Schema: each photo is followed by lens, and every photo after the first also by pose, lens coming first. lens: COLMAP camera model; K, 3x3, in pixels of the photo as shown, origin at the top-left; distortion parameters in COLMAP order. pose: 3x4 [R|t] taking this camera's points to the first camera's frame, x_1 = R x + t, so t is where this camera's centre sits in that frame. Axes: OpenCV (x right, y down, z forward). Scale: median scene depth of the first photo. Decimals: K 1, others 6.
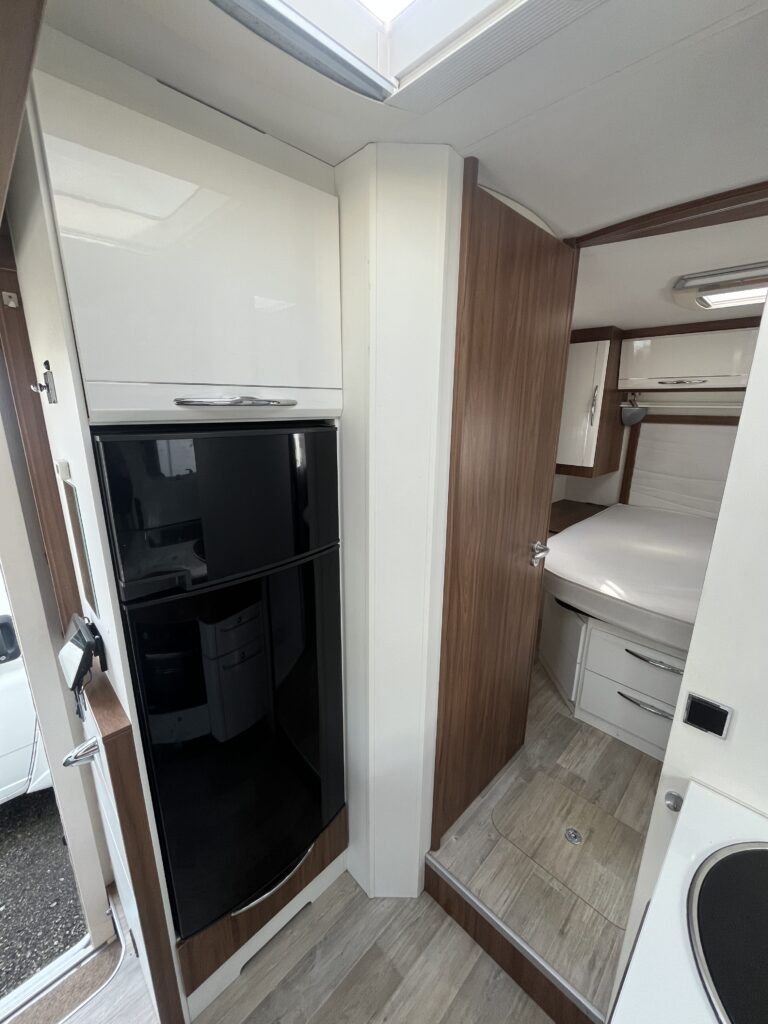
lens RADIAL K [[411.9, 0, 388.1], [0, 411.9, 513.0], [0, 0, 1]] dist [-0.002656, -0.000064]
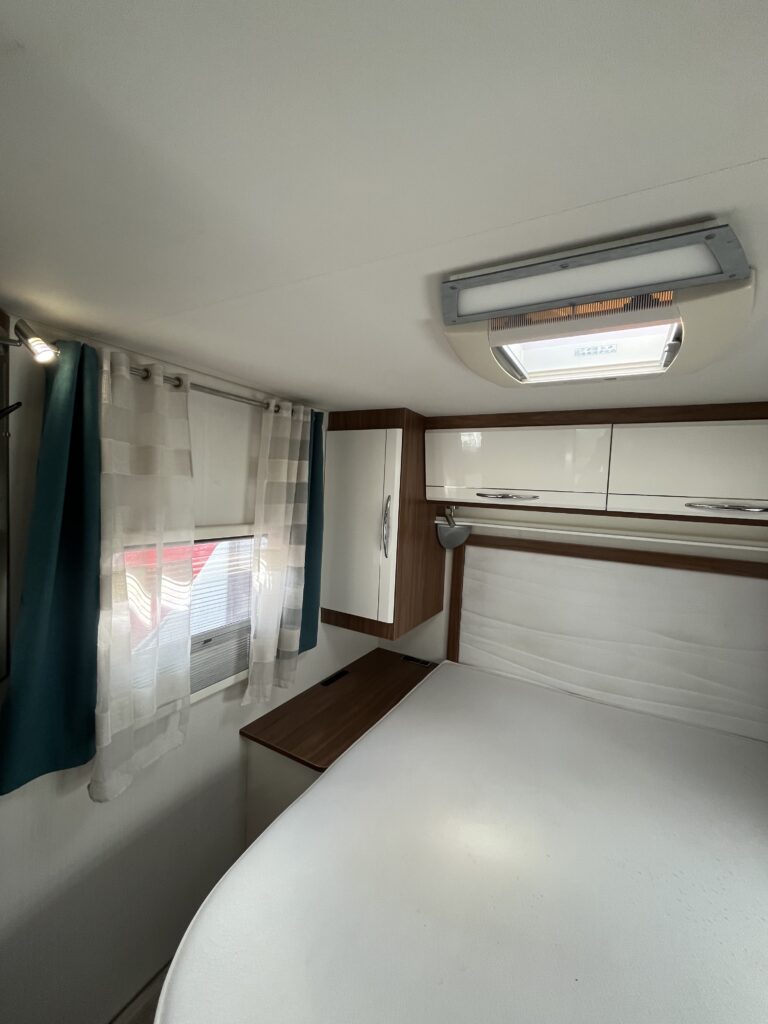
lens RADIAL K [[411.9, 0, 388.1], [0, 411.9, 513.0], [0, 0, 1]] dist [-0.002656, -0.000064]
pose [[0.962446, 0.019971, 0.270737, 0.337952], [0.031328, 0.982457, -0.183840, -0.168644], [-0.269659, 0.185418, 0.944936, 0.411713]]
